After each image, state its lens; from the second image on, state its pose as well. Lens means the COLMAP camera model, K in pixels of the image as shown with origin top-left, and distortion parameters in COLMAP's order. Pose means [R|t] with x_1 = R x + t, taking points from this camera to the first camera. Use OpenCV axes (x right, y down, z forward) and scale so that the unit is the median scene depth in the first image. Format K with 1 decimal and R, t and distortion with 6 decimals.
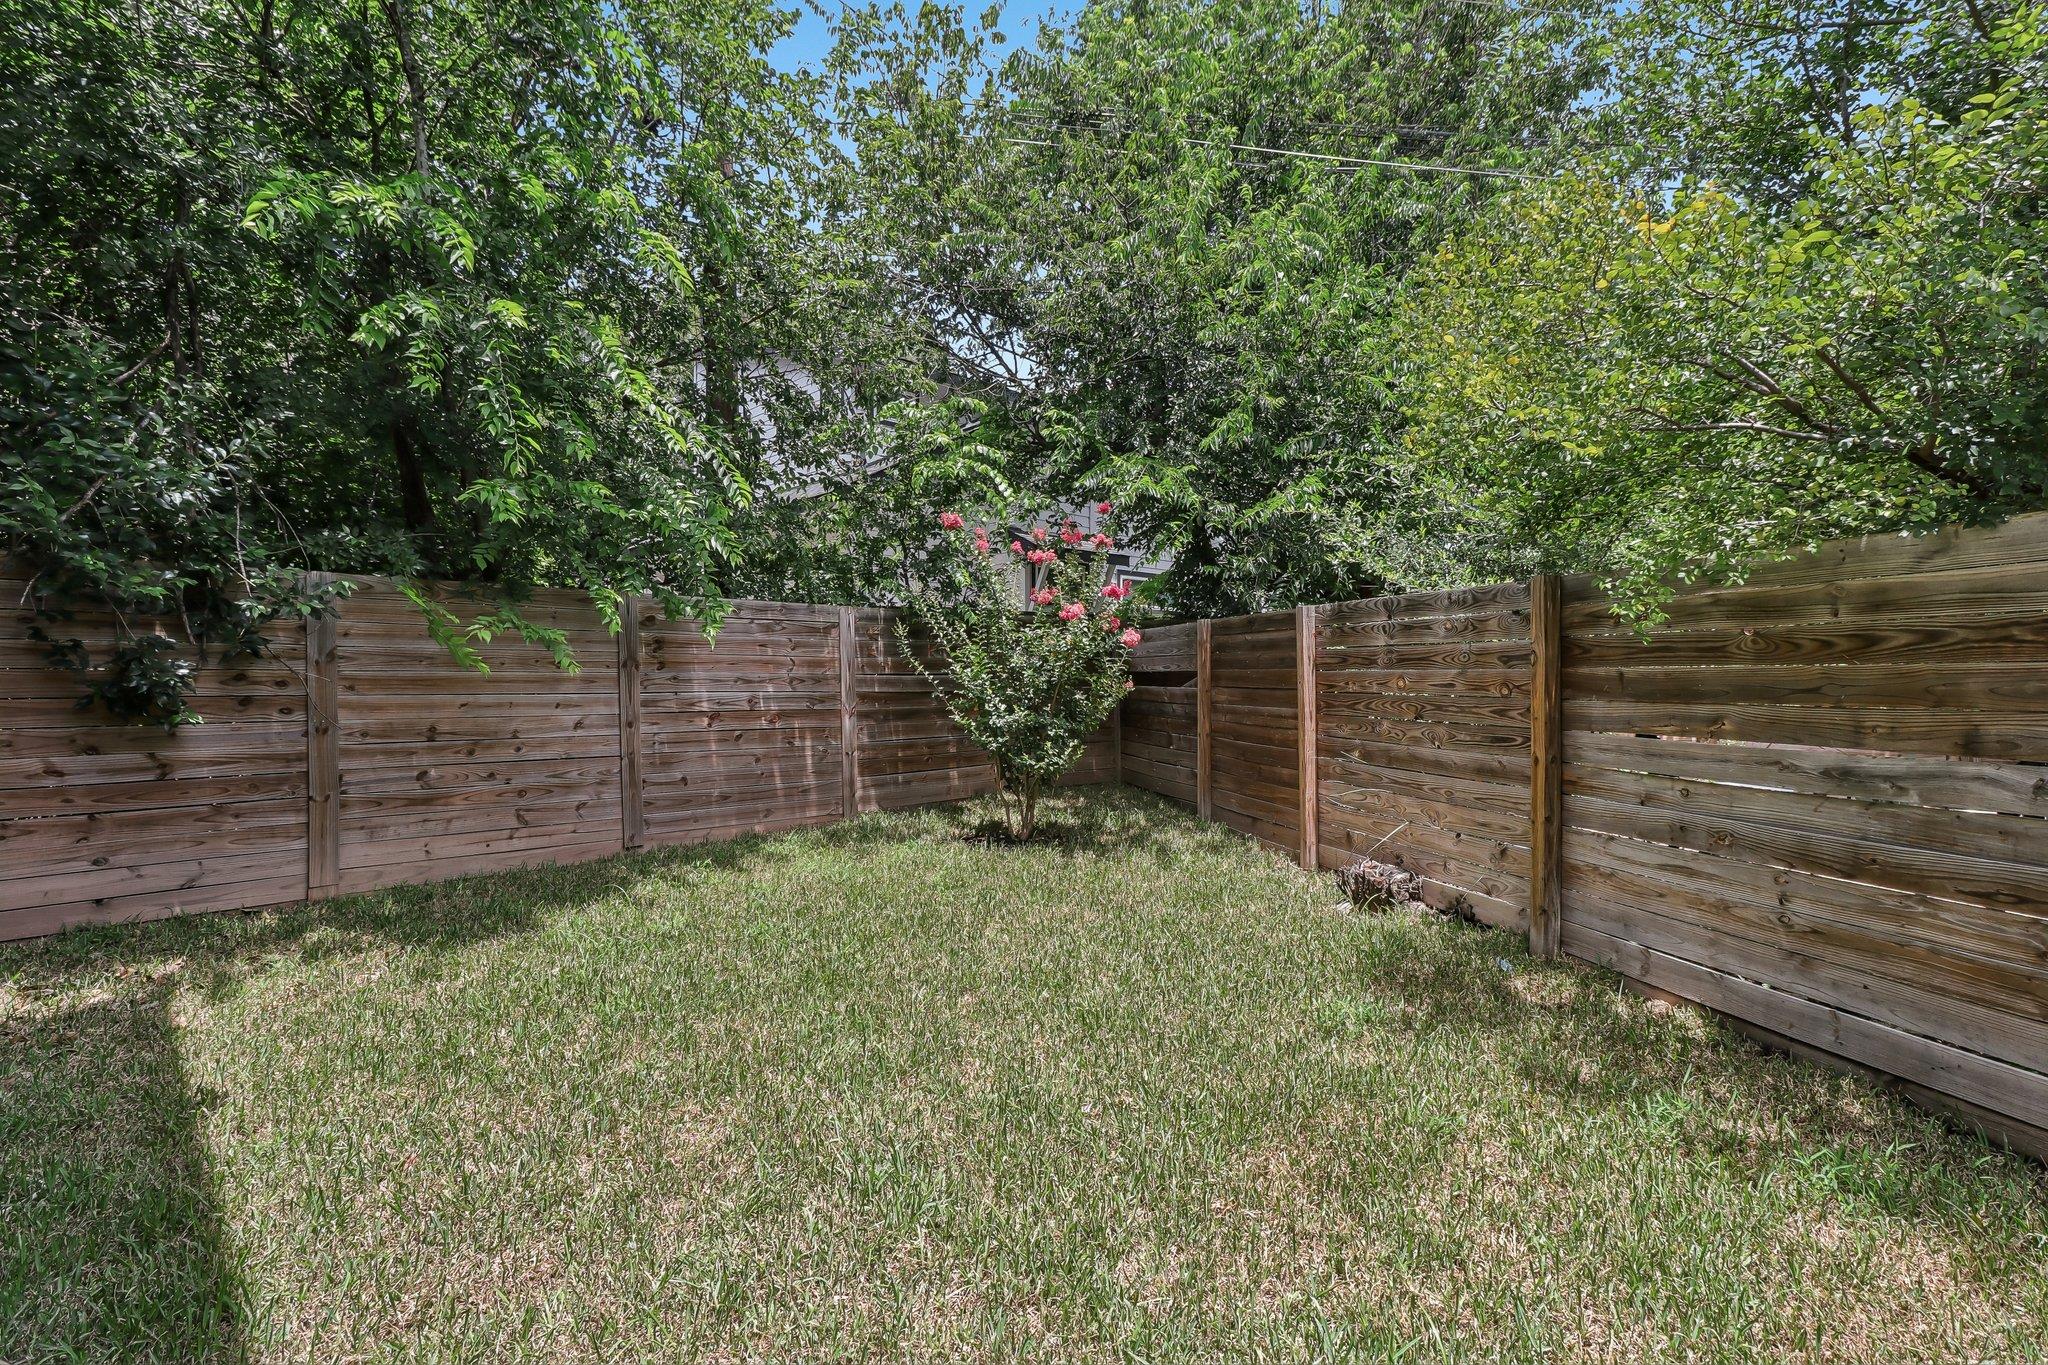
lens RADIAL K [[939.7, 0, 1023.1], [0, 939.7, 679.7], [0, 0, 1]] dist [0.000978, -0.003996]
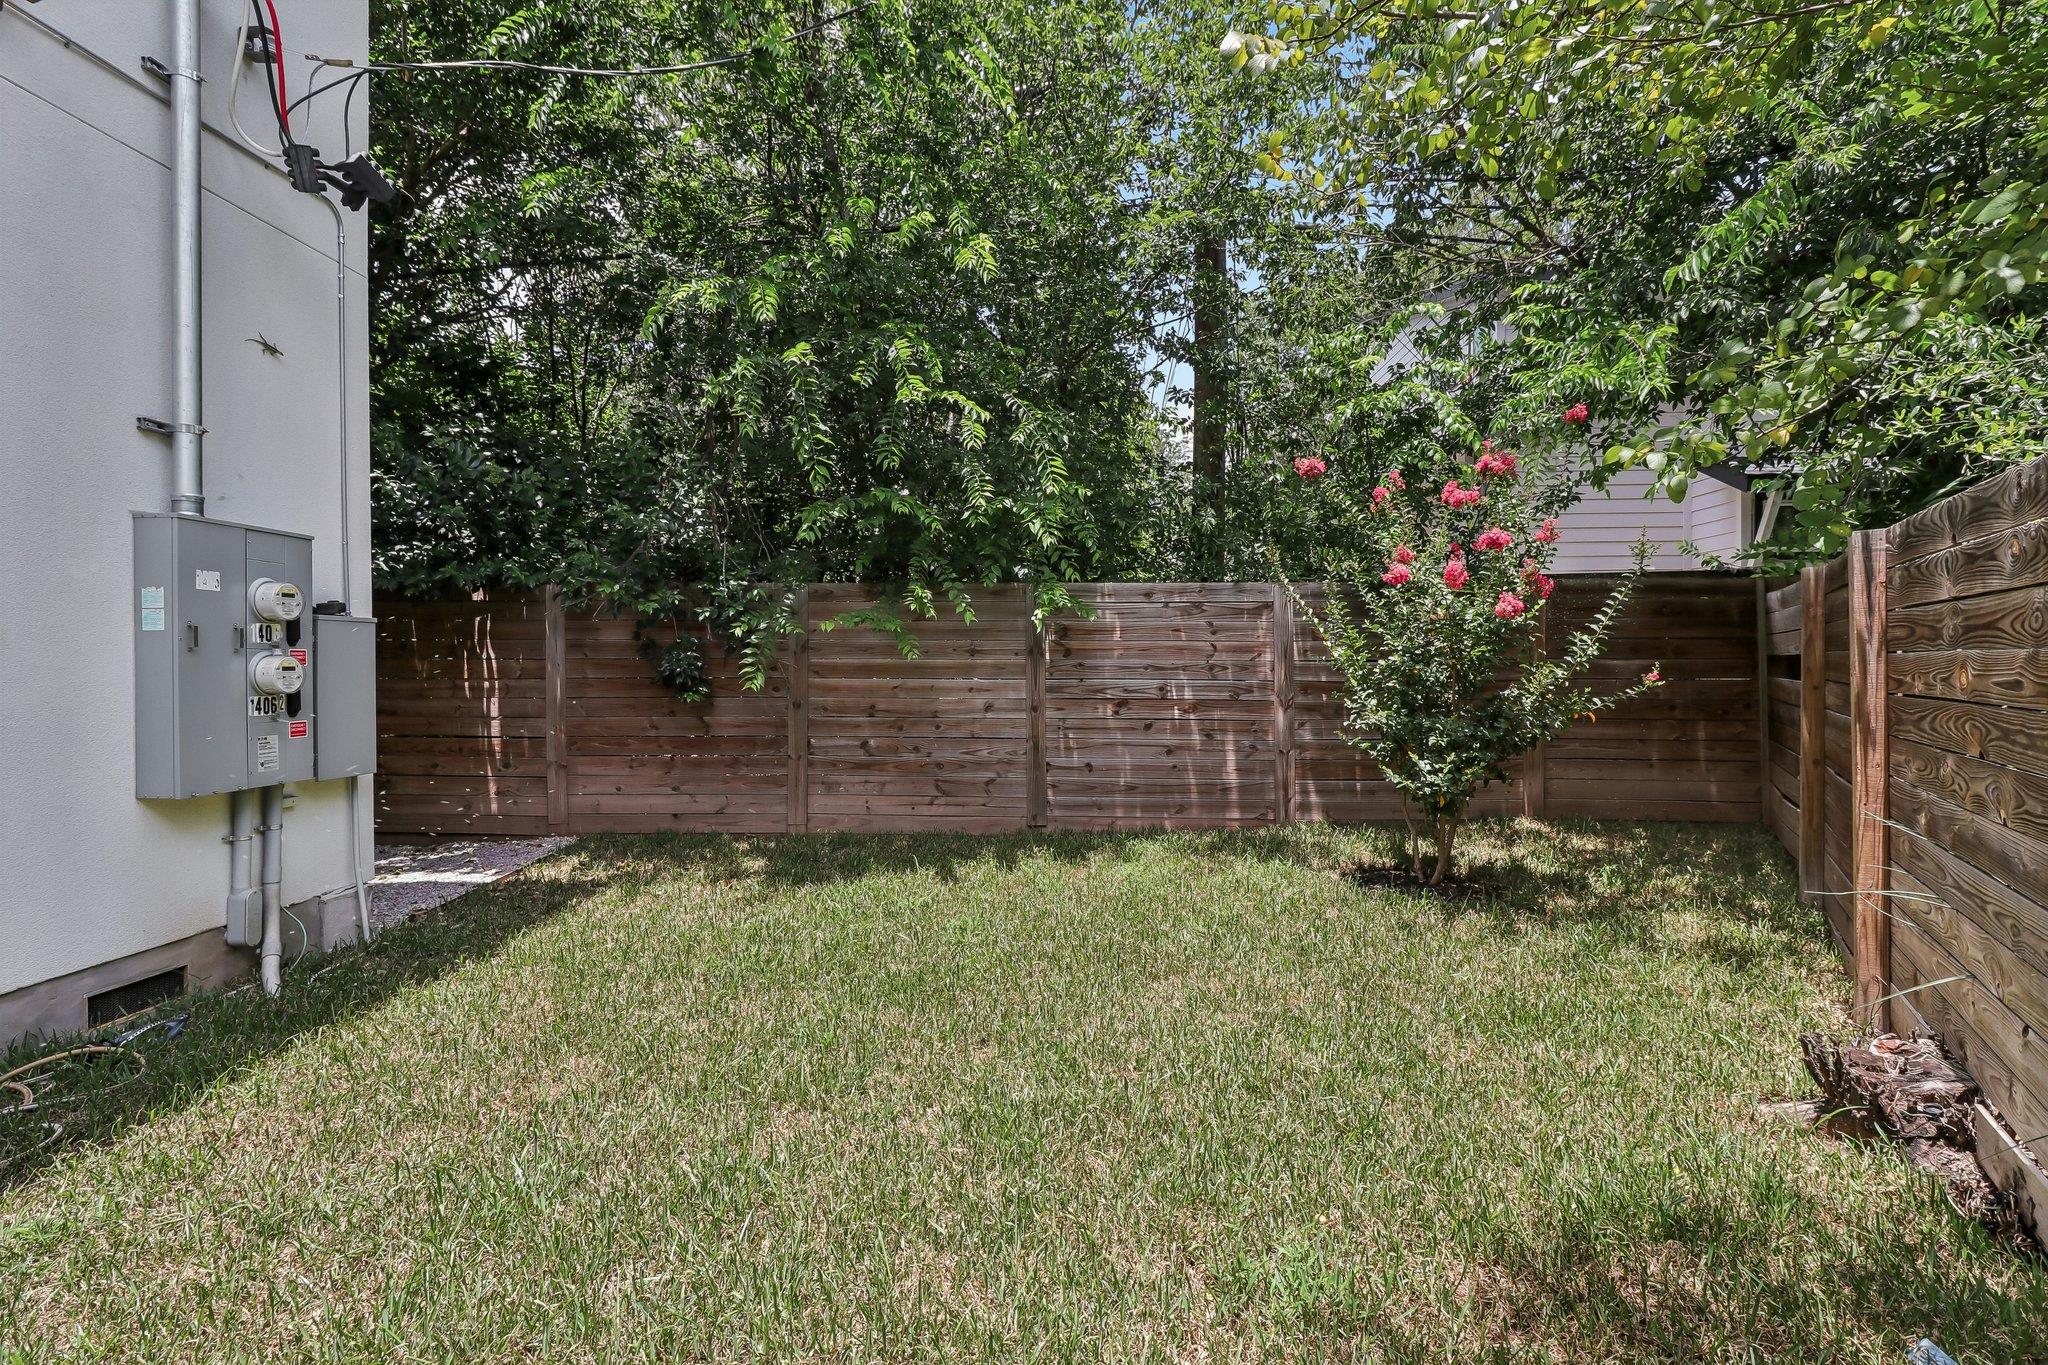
lens RADIAL K [[939.7, 0, 1024.9], [0, 939.7, 677.6], [0, 0, 1]] dist [0.000978, -0.003996]
pose [[0.690636, 0.011092, -0.723118, 0.332868], [-0.002398, 0.999912, 0.013047, -0.001173], [0.723199, -0.007277, 0.690602, 0.270075]]
